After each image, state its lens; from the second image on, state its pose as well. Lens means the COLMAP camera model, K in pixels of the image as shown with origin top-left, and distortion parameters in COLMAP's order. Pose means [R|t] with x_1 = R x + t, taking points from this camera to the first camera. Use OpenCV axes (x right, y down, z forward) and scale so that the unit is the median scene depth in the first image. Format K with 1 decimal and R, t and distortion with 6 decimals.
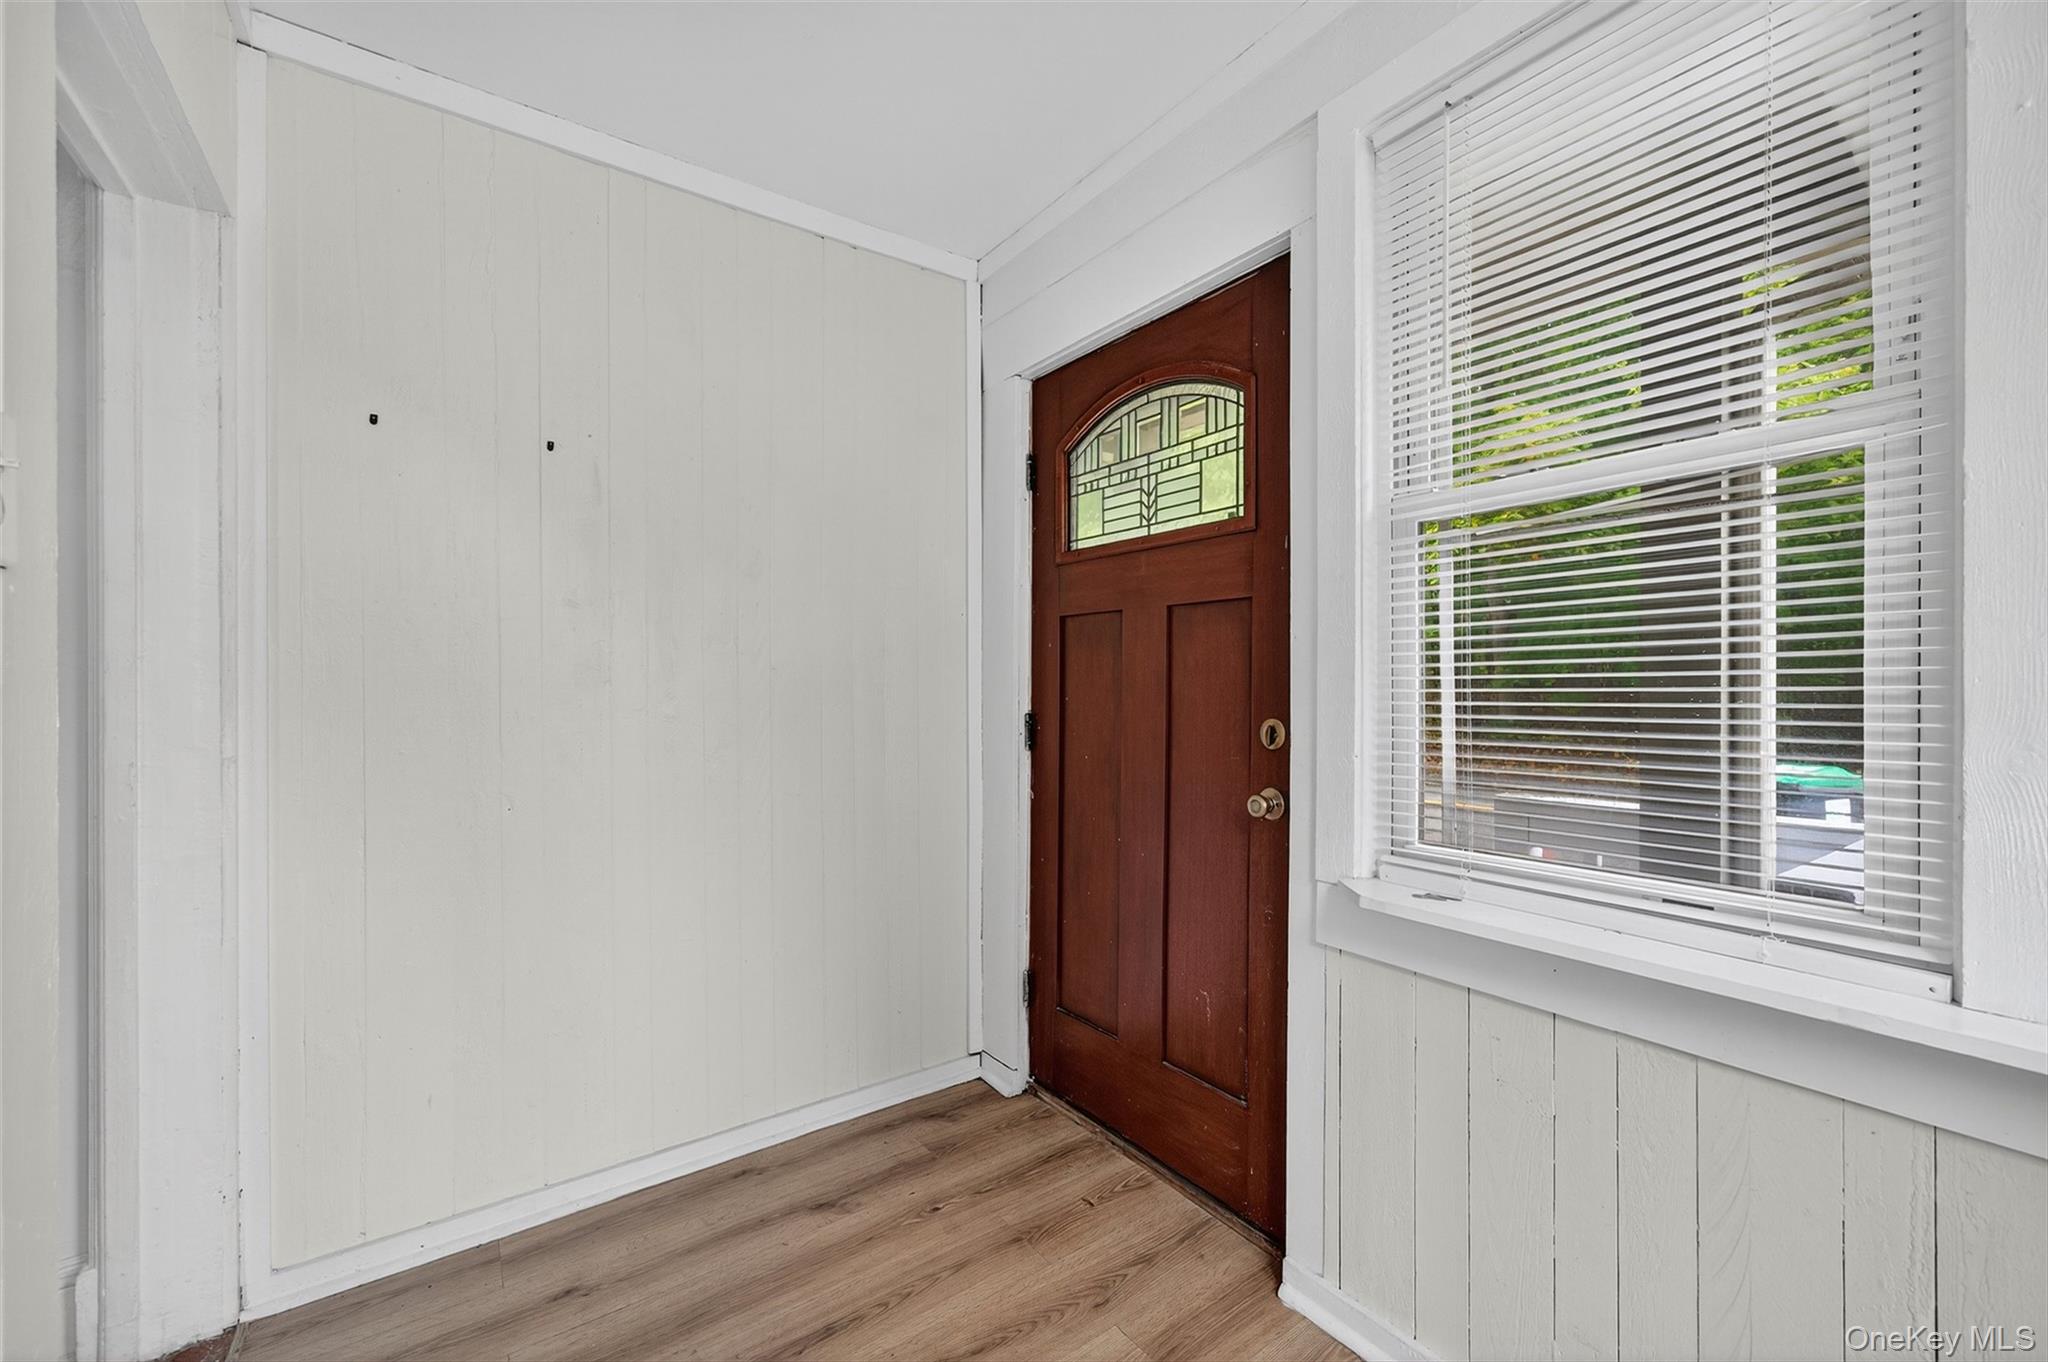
lens RADIAL K [[832.4, 0, 1029.8], [0, 832.4, 680.4], [0, 0, 1]] dist [-0.000823, 0.000282]
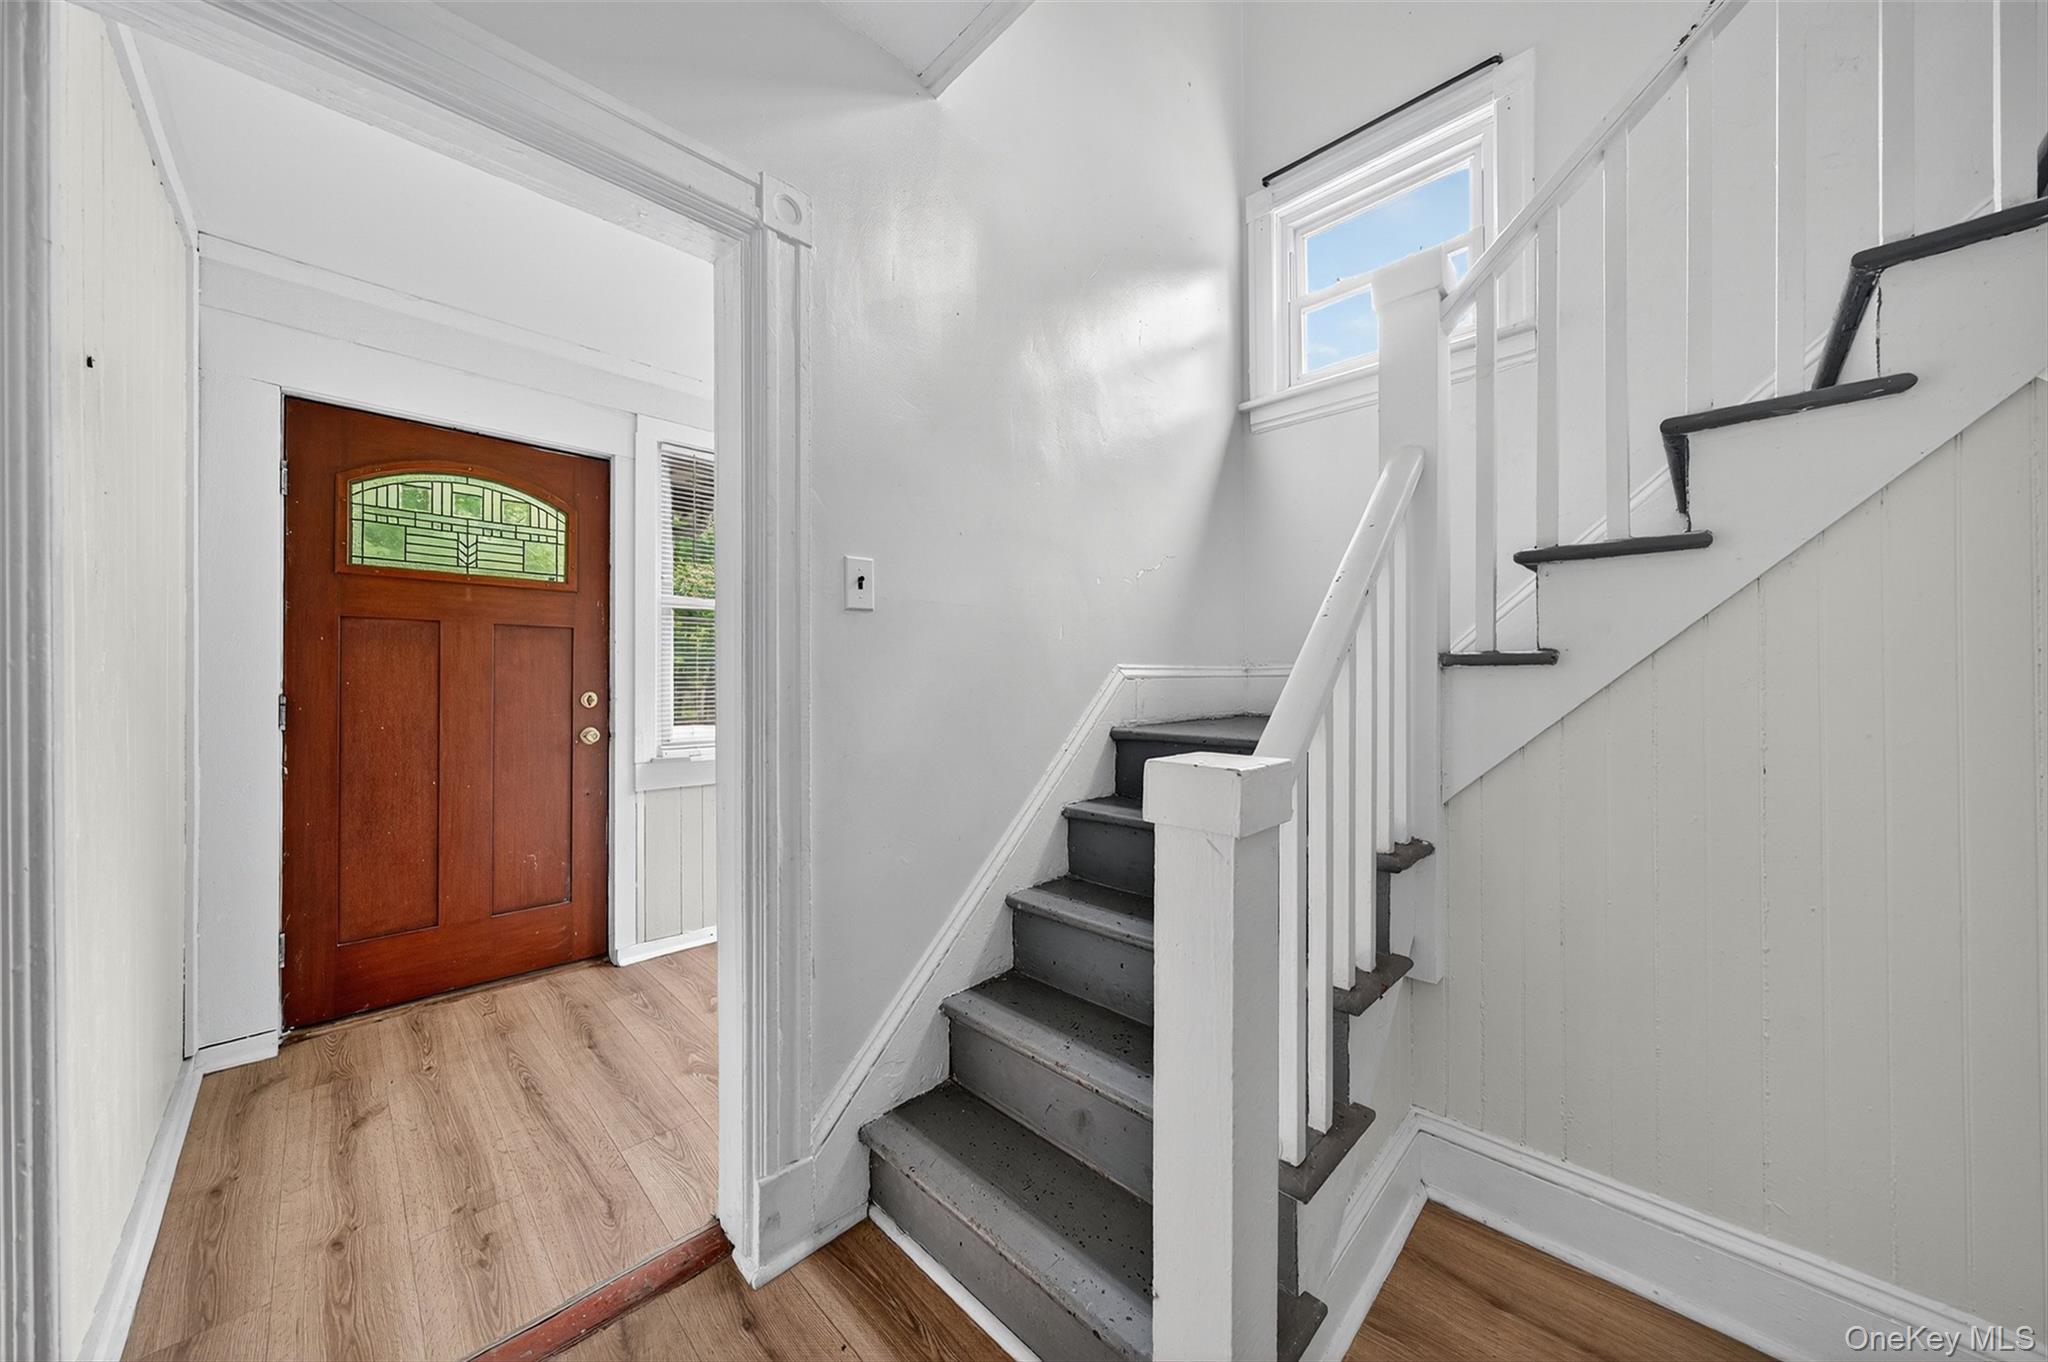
lens RADIAL K [[706.0, 0, 1025.9], [0, 706.0, 681.5], [0, 0, 1]] dist [0.000746, 0.000026]
pose [[-0.162606, -0.007710, 0.986661, -1.283051], [-0.002414, 0.999970, 0.007416, 0.005897], [-0.986688, -0.001176, -0.162619, 0.225478]]
